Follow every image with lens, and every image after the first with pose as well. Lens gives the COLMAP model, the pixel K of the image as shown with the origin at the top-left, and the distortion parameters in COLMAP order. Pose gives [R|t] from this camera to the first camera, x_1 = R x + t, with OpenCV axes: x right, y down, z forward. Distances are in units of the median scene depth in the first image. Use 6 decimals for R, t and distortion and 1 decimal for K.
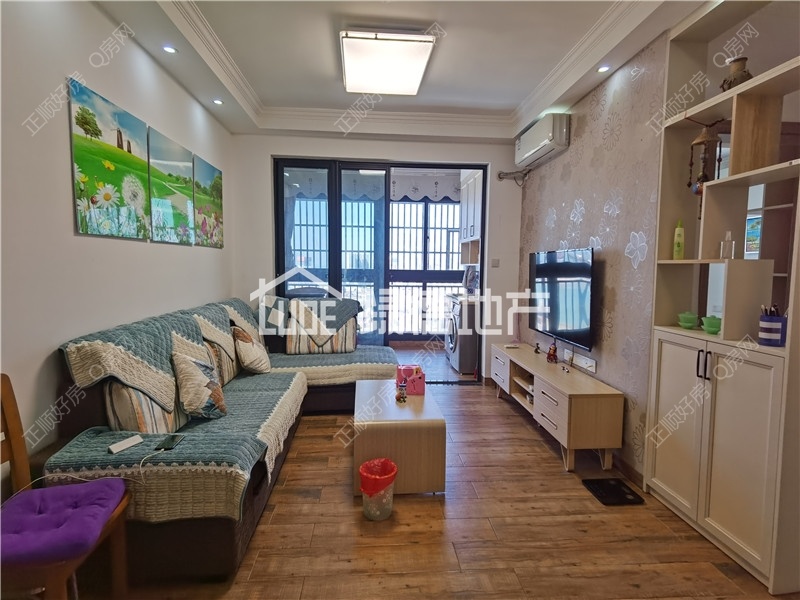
lens RADIAL K [[414.9, 0, 399.1], [0, 414.9, 294.3], [0, 0, 1]] dist [-0.000181, 0.001162]
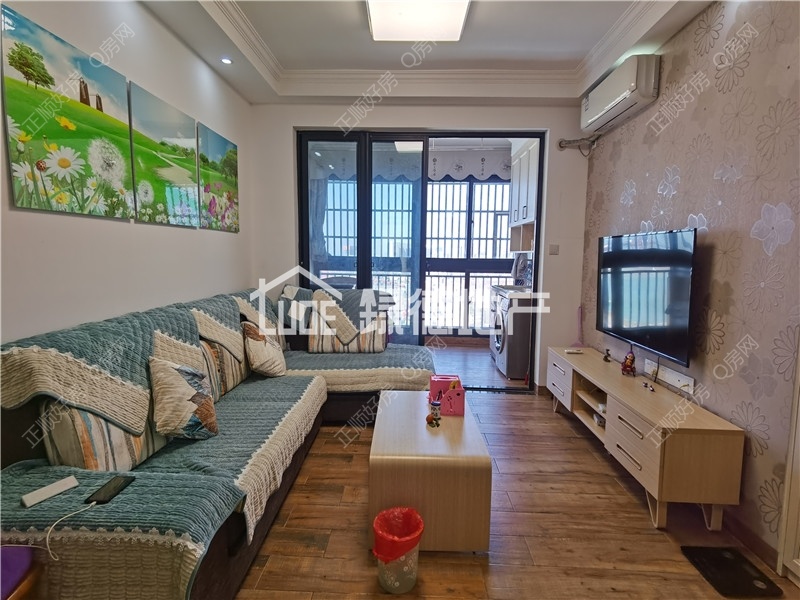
lens RADIAL K [[414.9, 0, 399.1], [0, 414.9, 294.3], [0, 0, 1]] dist [-0.000181, 0.001162]
pose [[0.994443, 0.012248, -0.104562, 0.016313], [-0.009501, 0.999597, 0.026736, -0.007280], [0.104847, -0.025594, 0.994159, 0.185835]]
